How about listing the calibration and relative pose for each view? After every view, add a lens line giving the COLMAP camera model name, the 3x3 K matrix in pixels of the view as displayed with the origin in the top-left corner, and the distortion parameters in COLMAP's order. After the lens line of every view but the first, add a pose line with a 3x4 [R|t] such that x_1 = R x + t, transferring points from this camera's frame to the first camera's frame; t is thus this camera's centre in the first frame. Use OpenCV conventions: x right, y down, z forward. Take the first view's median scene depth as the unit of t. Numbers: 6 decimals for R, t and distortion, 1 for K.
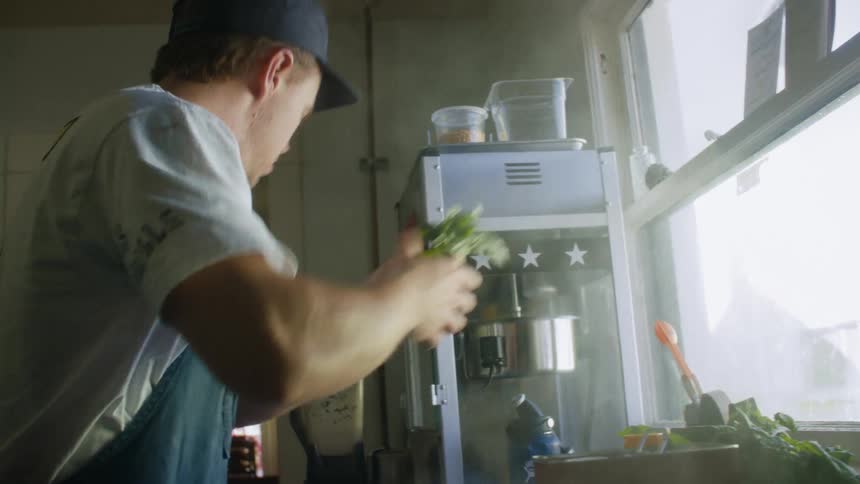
lens RADIAL K [[956.7, 0, 462.4], [0, 956.7, 242.6], [0, 0, 1]] dist [-0.216992, 0.734798]
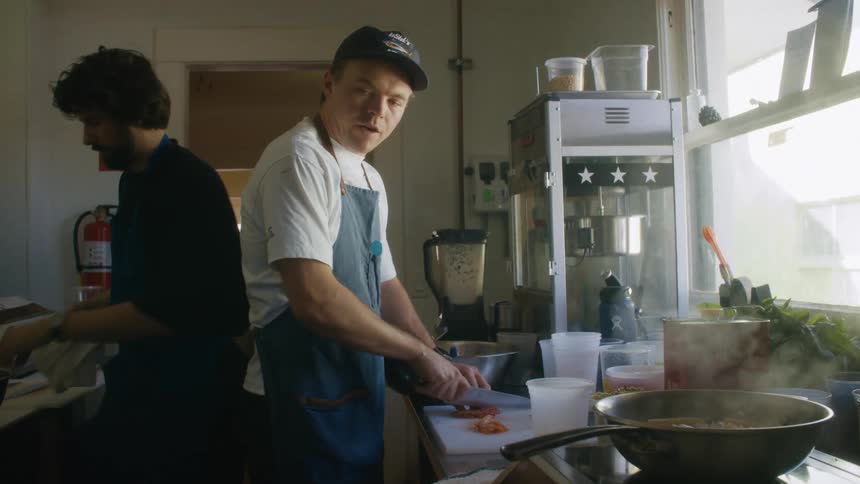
lens RADIAL K [[956.7, 0, 462.4], [0, 956.7, 242.6], [0, 0, 1]] dist [-0.216992, 0.734798]
pose [[0.998856, 0.047100, 0.008269, -0.163465], [-0.047818, 0.985389, 0.163469, -0.102984], [-0.000449, -0.163677, 0.986514, -0.406233]]
